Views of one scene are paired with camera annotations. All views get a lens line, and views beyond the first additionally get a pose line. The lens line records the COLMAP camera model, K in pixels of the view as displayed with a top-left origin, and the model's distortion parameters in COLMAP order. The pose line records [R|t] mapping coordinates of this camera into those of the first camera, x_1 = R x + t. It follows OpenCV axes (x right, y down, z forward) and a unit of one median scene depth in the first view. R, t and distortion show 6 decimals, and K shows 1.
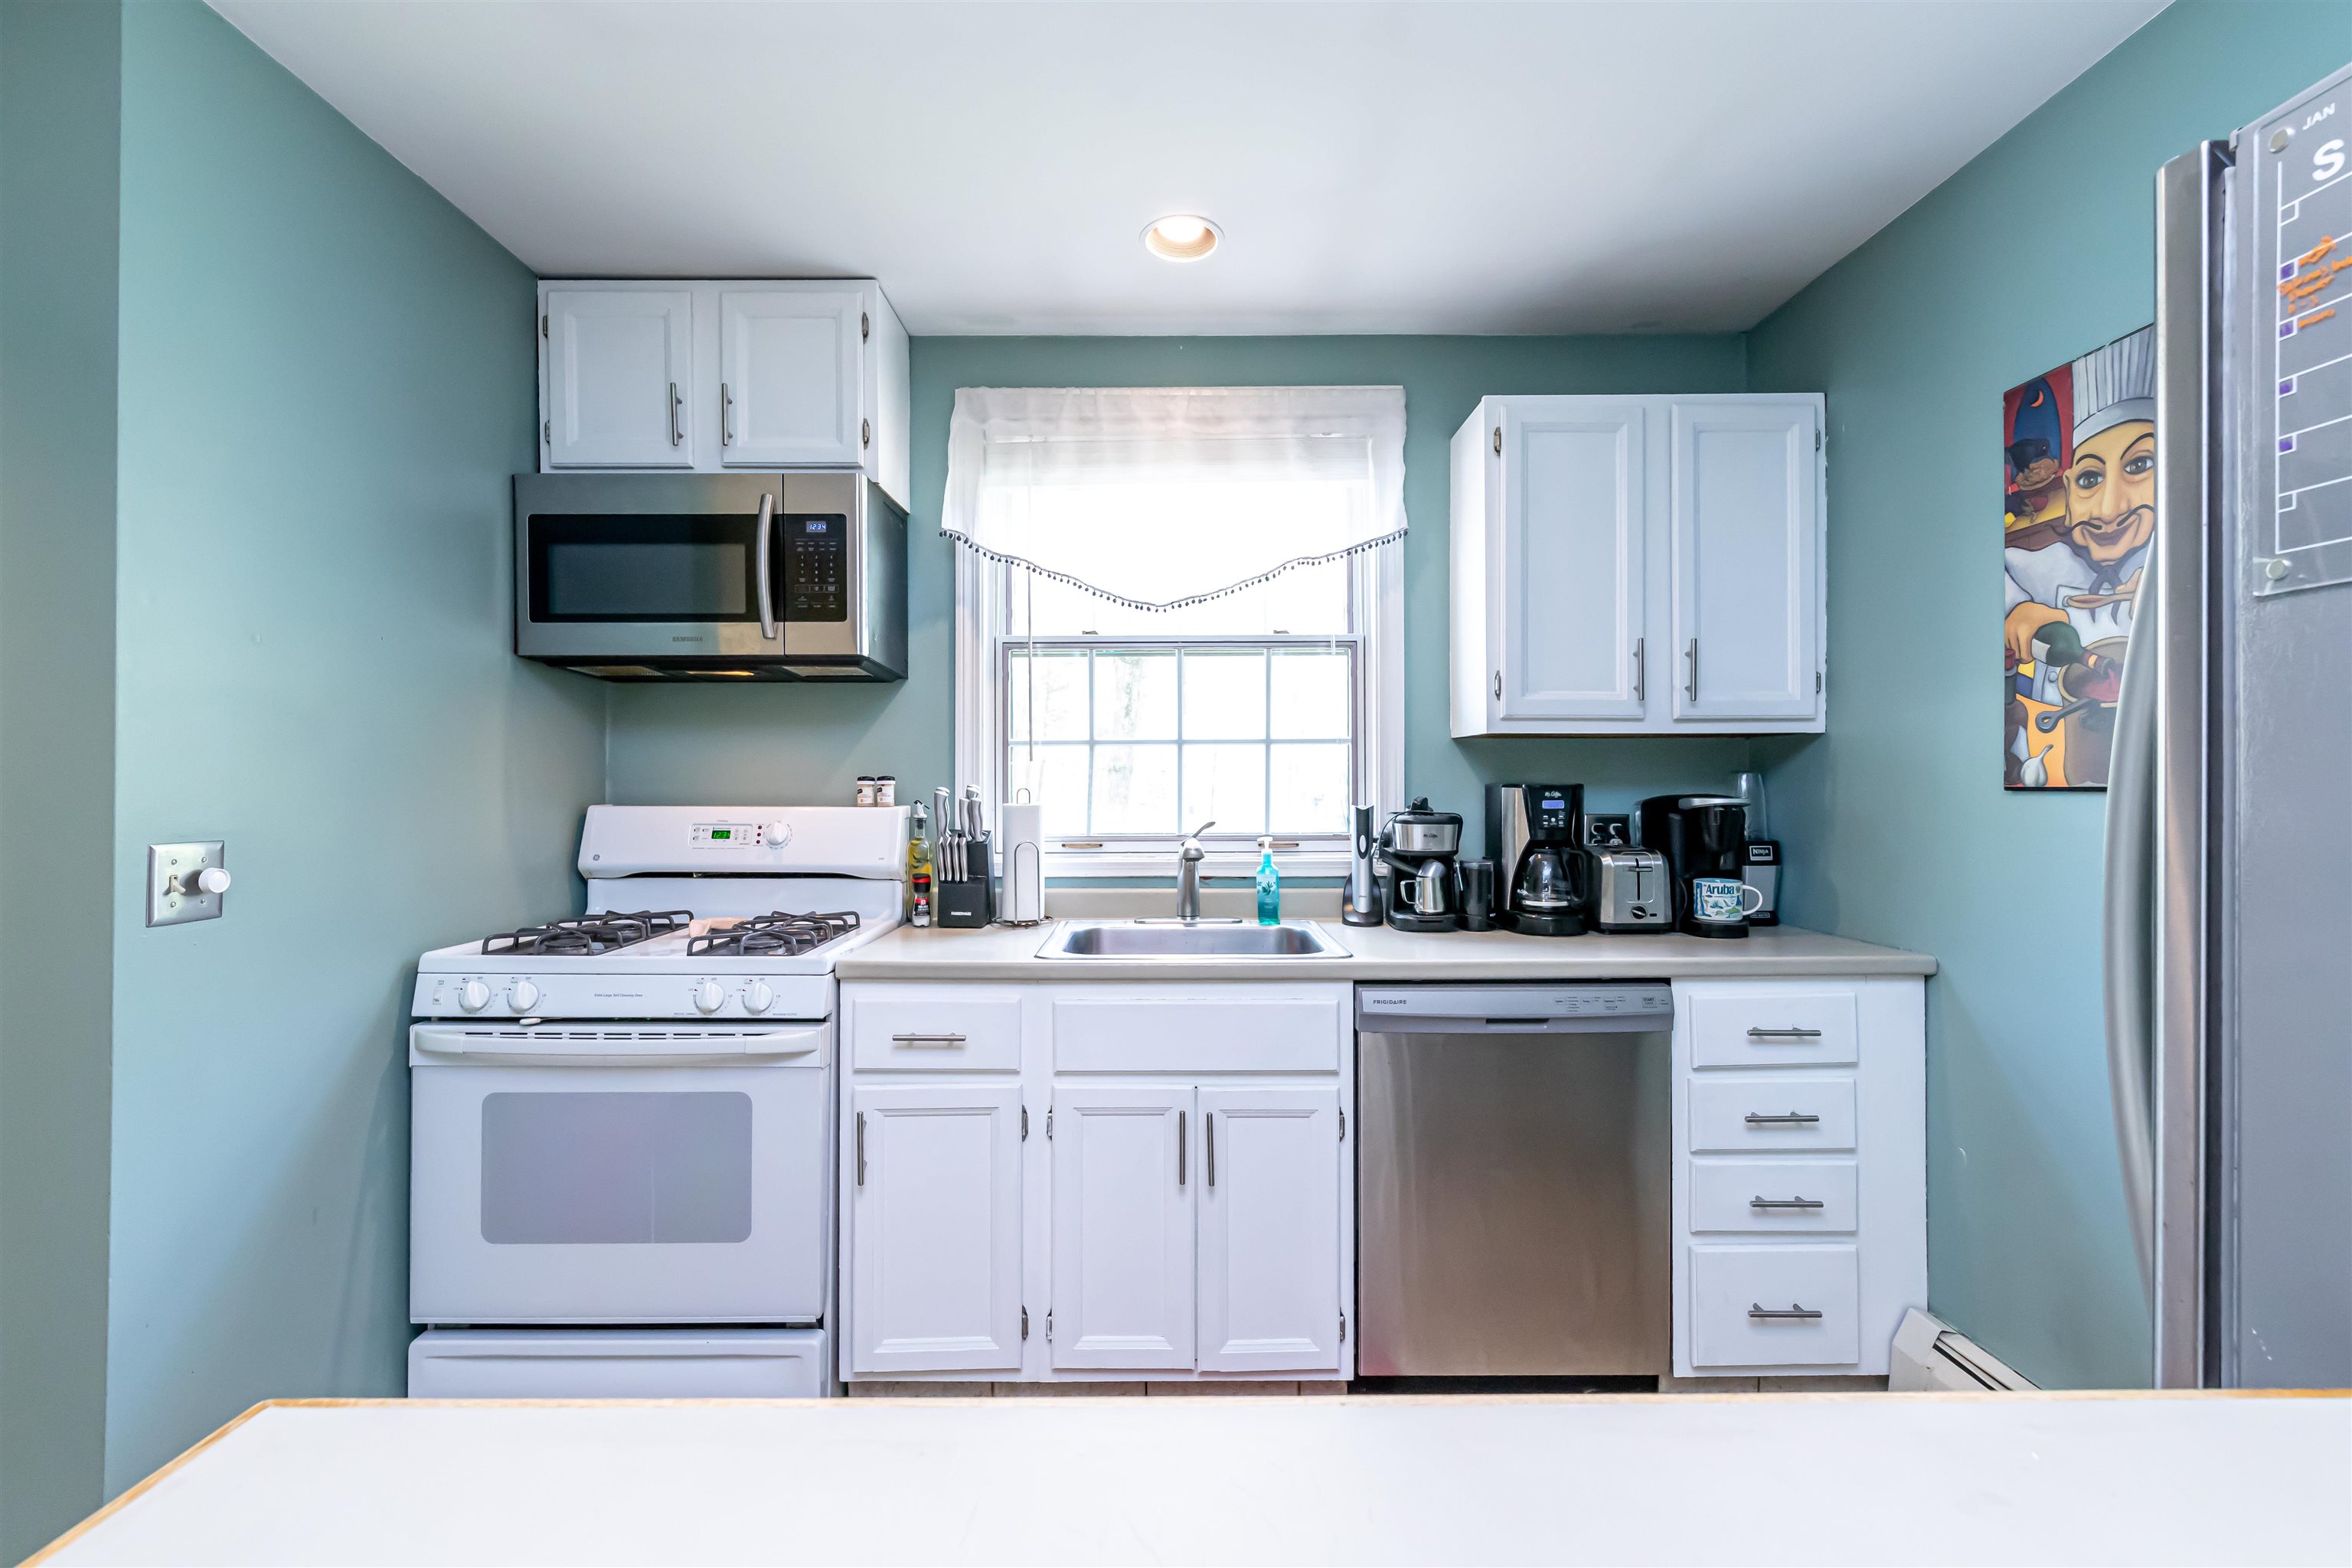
lens RADIAL K [[1017.6, 0, 1173.3], [0, 1017.6, 779.5], [0, 0, 1]] dist [0.001934, 0.000467]
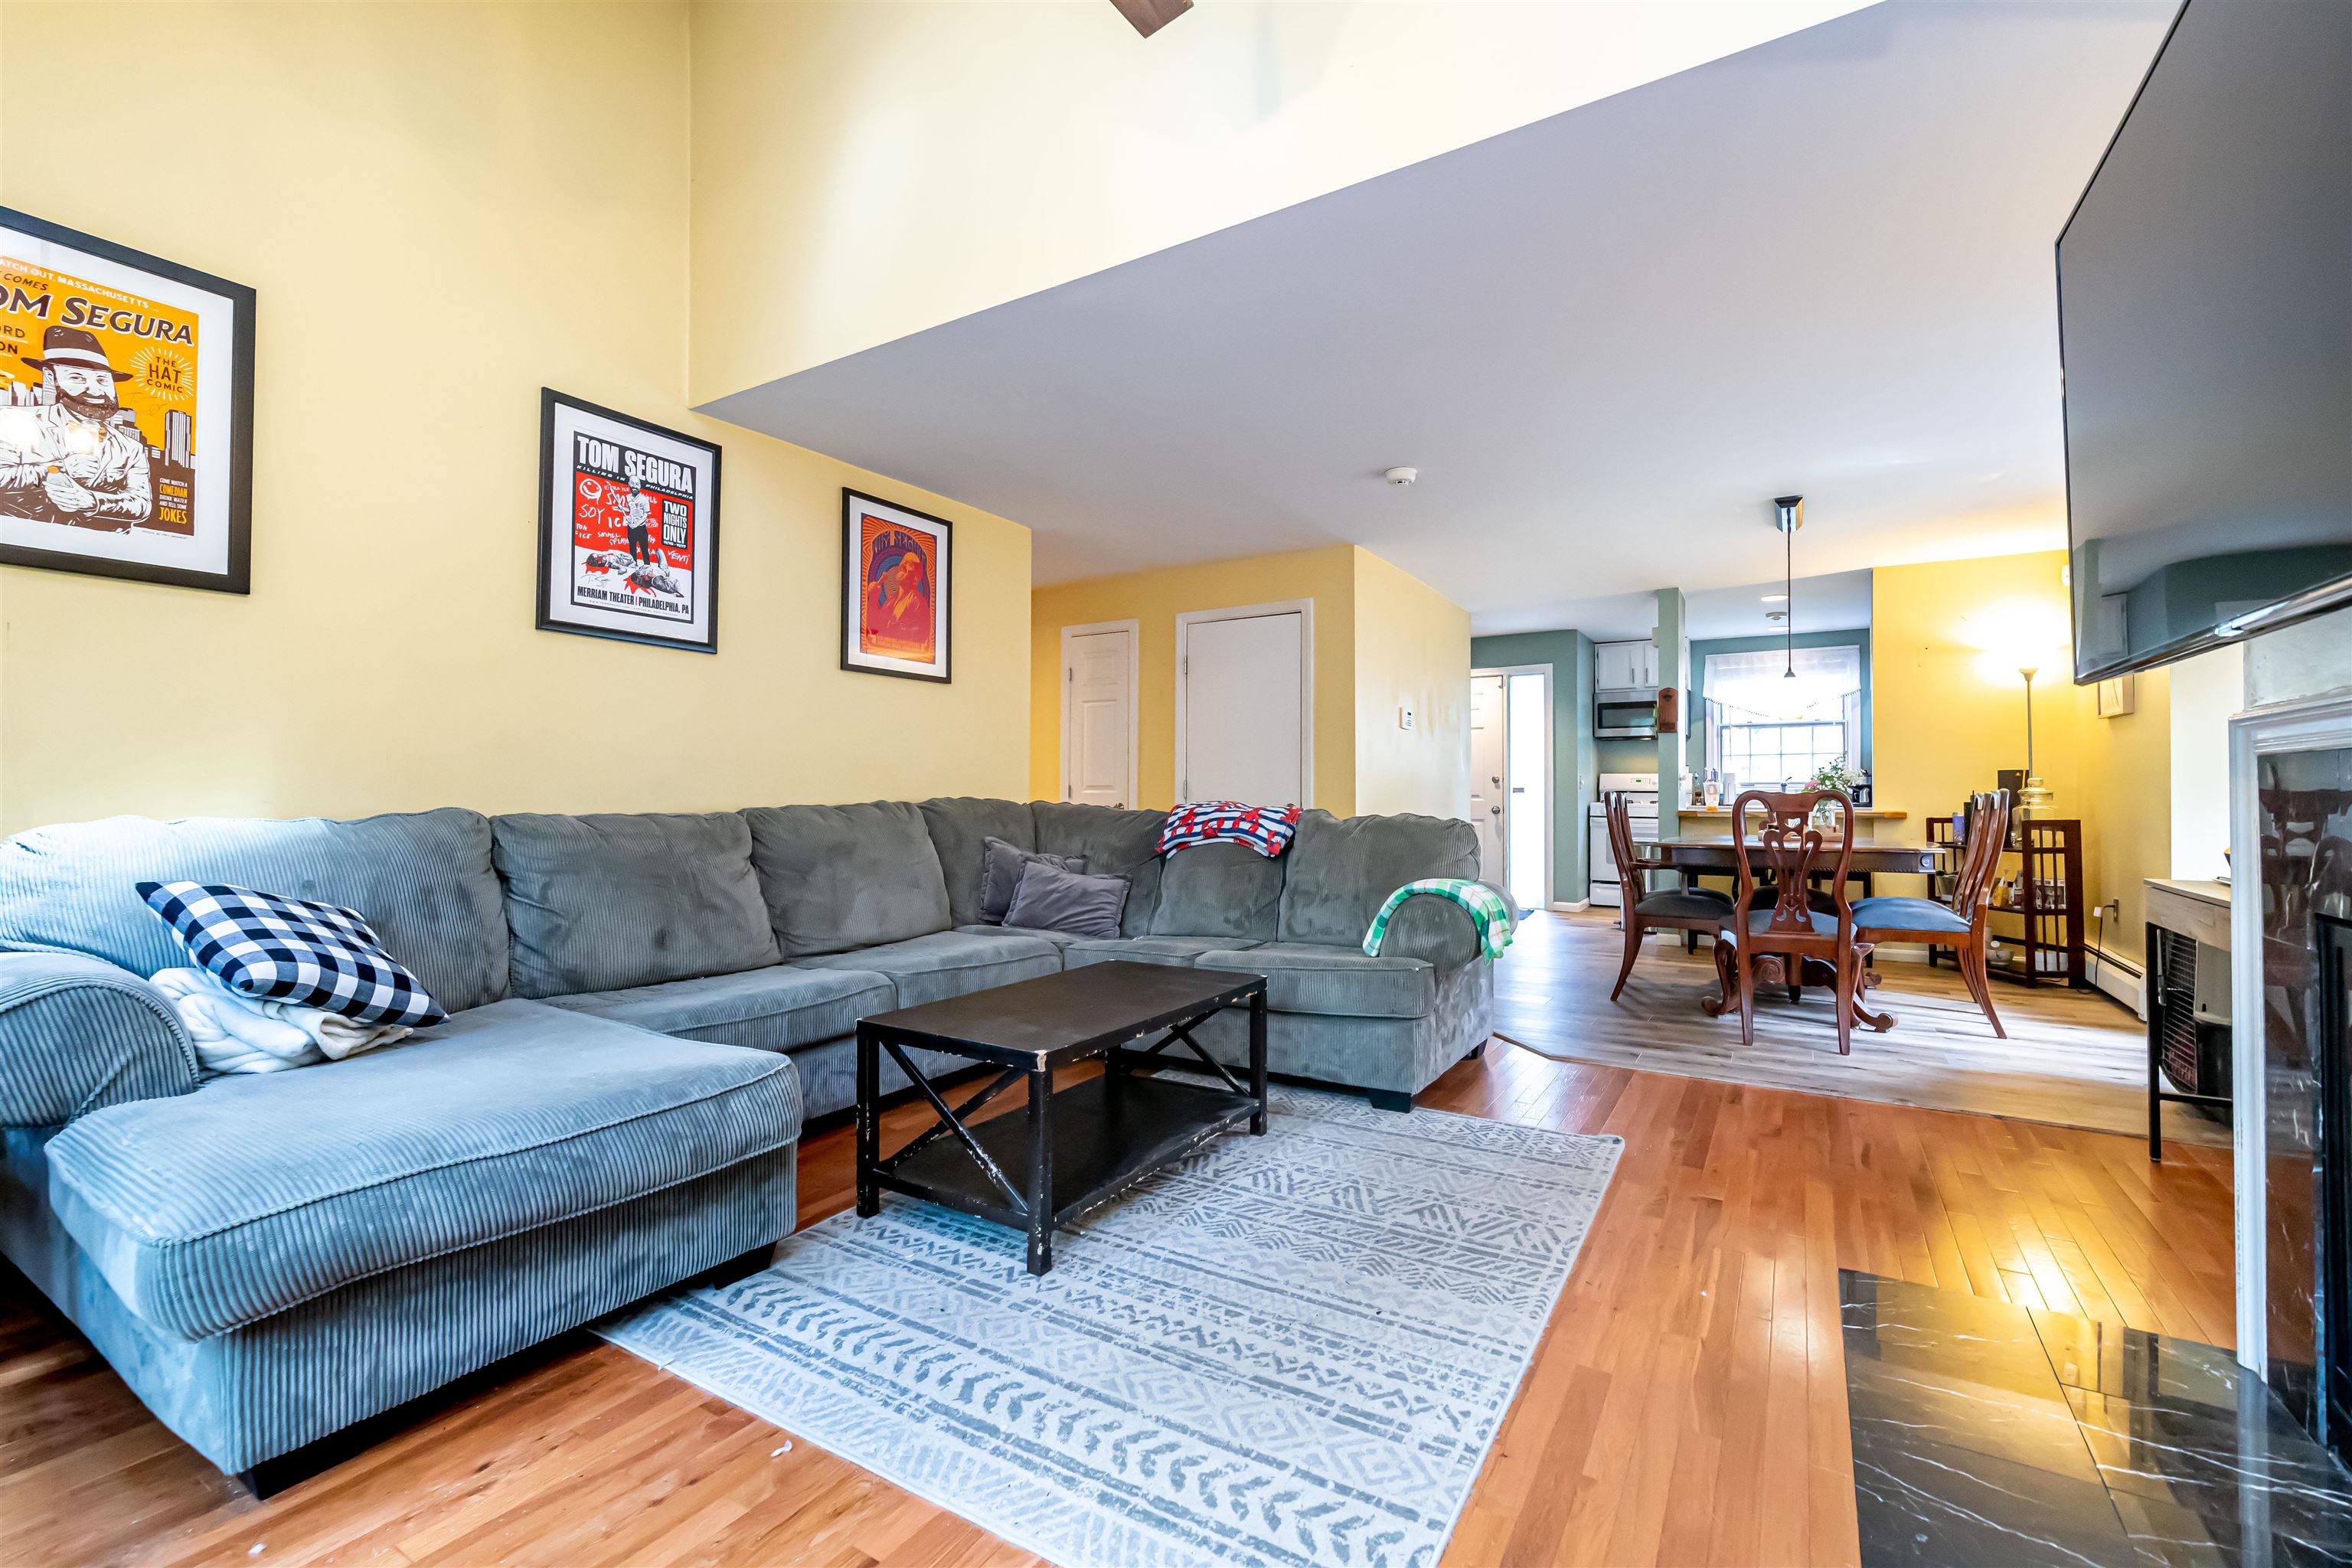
lens RADIAL K [[1008.6, 0, 1164.8], [0, 1008.6, 781.1], [0, 0, 1]] dist [-0.000812, -0.000319]
pose [[0.847916, -0.001912, -0.530127, 0.050707], [-0.000658, 0.999989, -0.004660, 0.078438], [0.530130, 0.004300, 0.847906, -3.281056]]
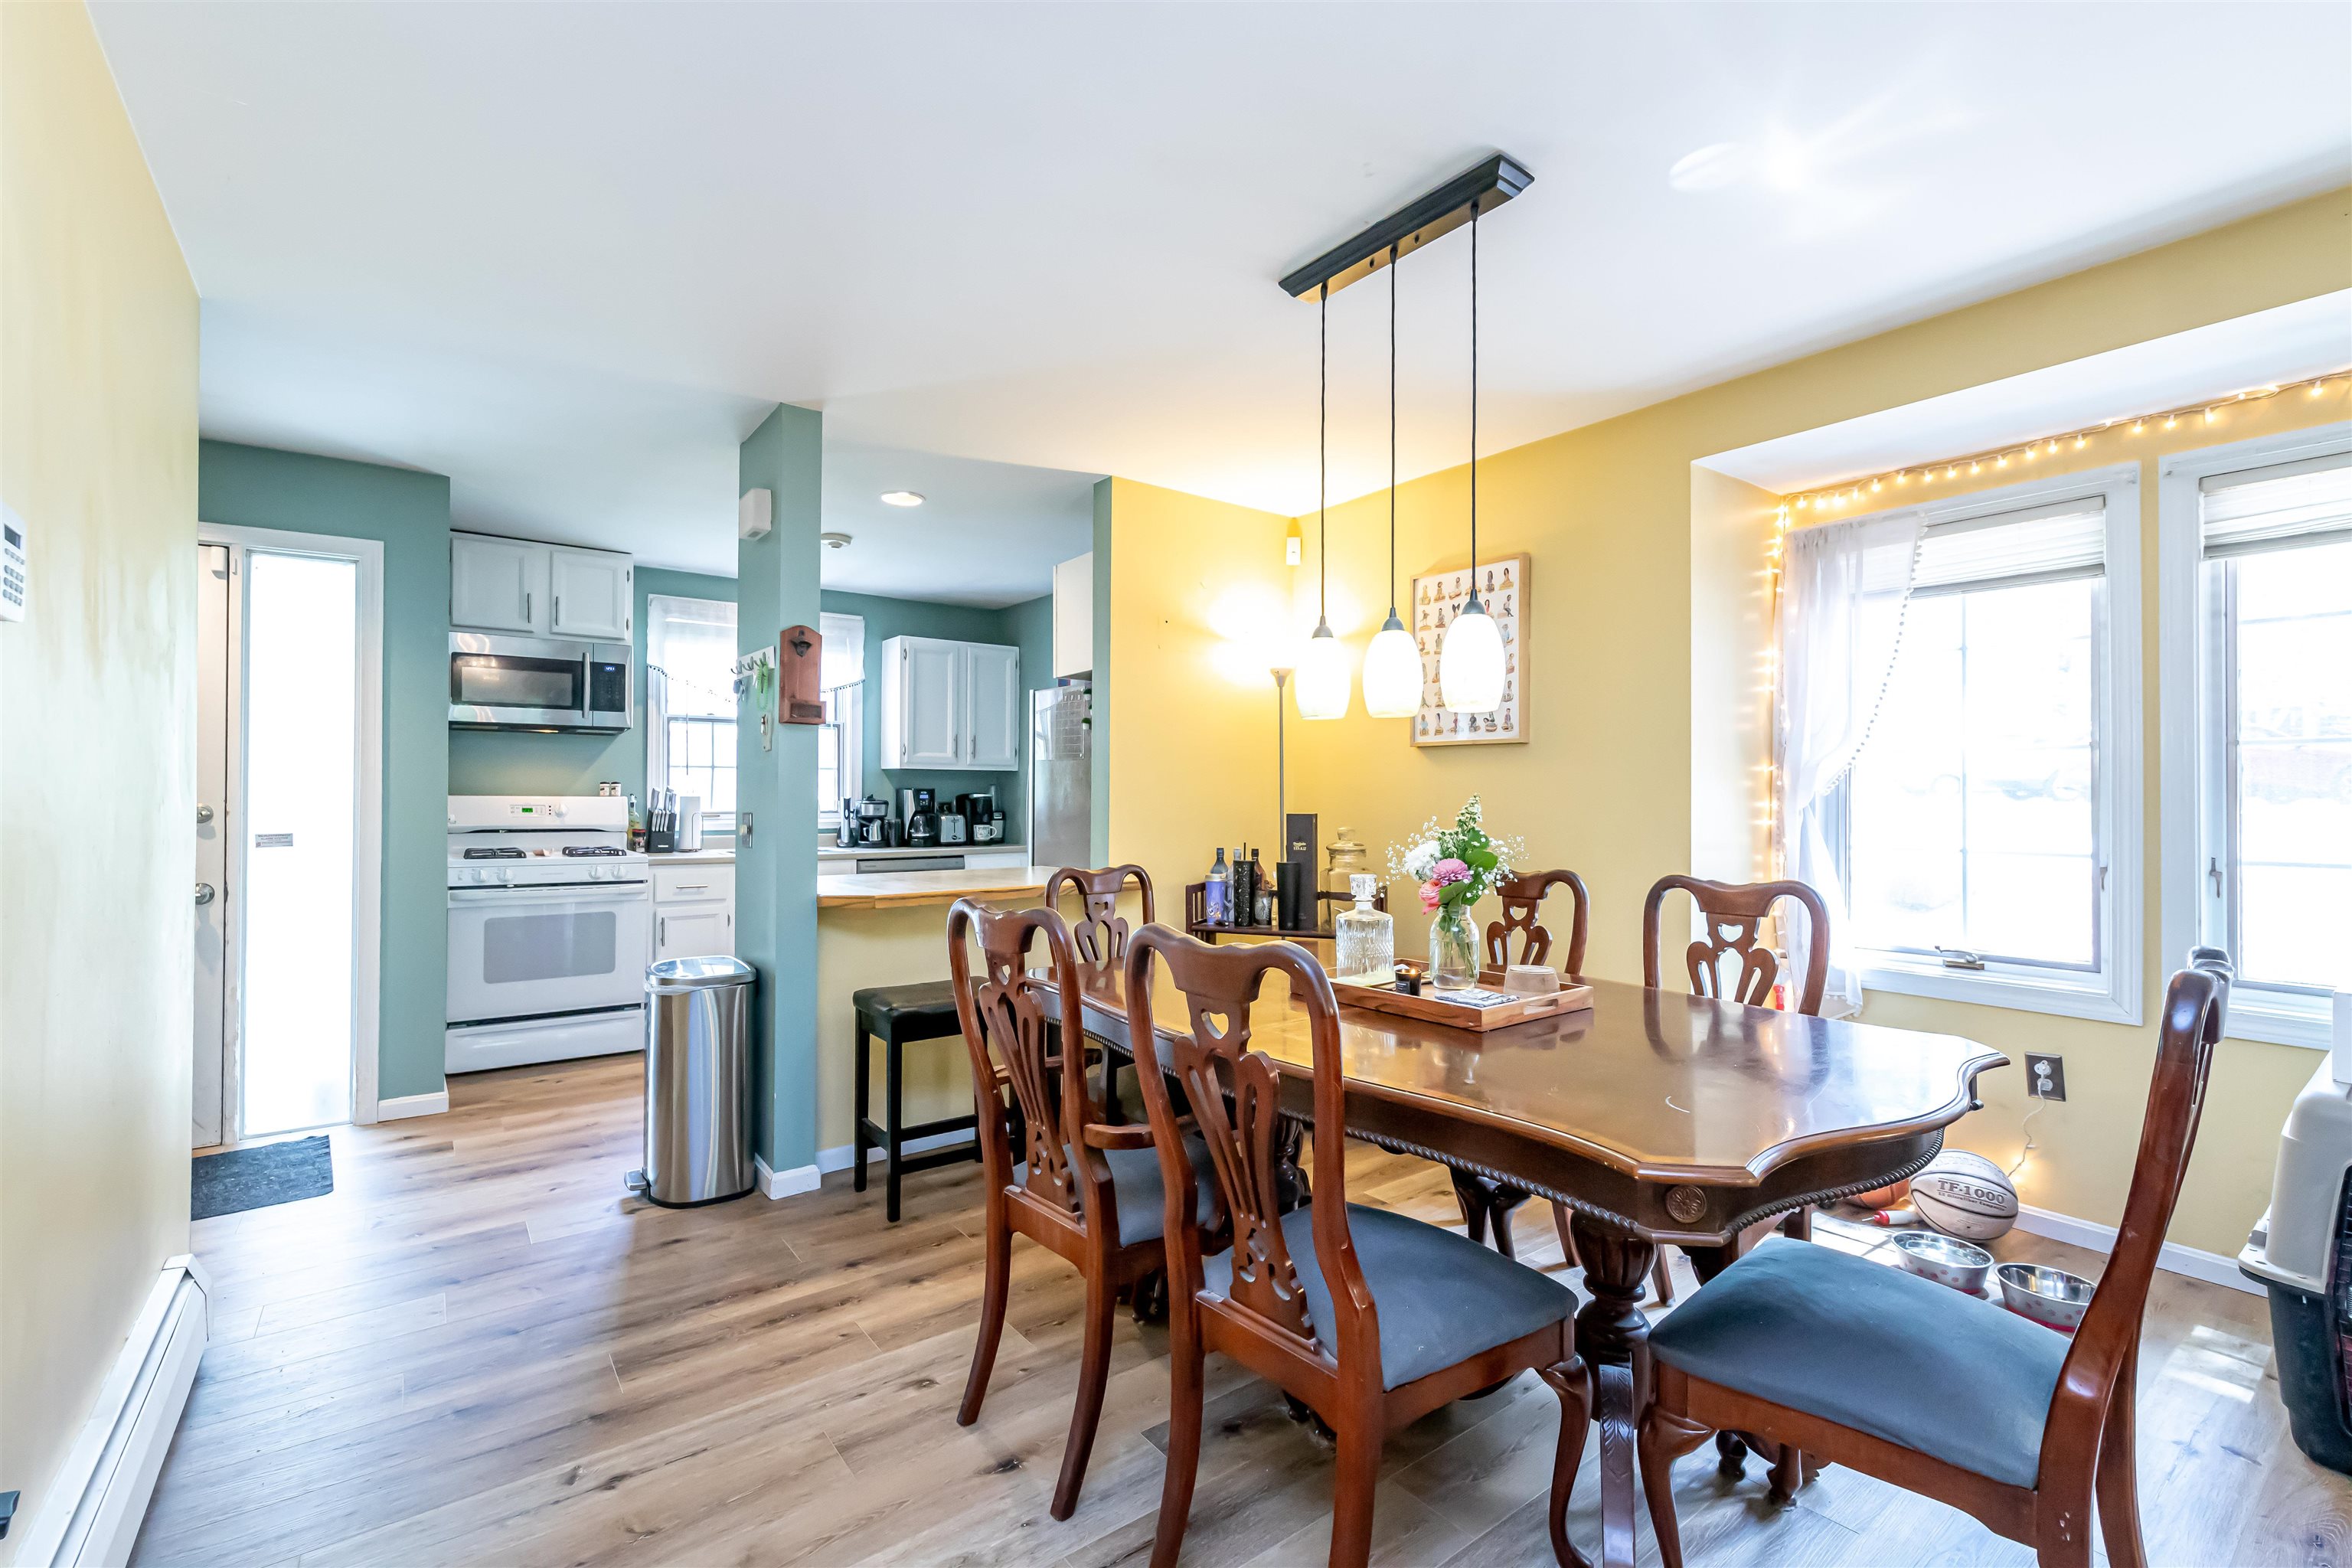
lens RADIAL K [[1019.9, 0, 1170.1], [0, 1019.9, 791.2], [0, 0, 1]] dist [0.000819, 0.000108]
pose [[0.801299, 0.007691, 0.598215, -0.667644], [-0.008372, 0.999964, -0.001642, 0.010361], [-0.598206, -0.003692, 0.801334, -1.430575]]
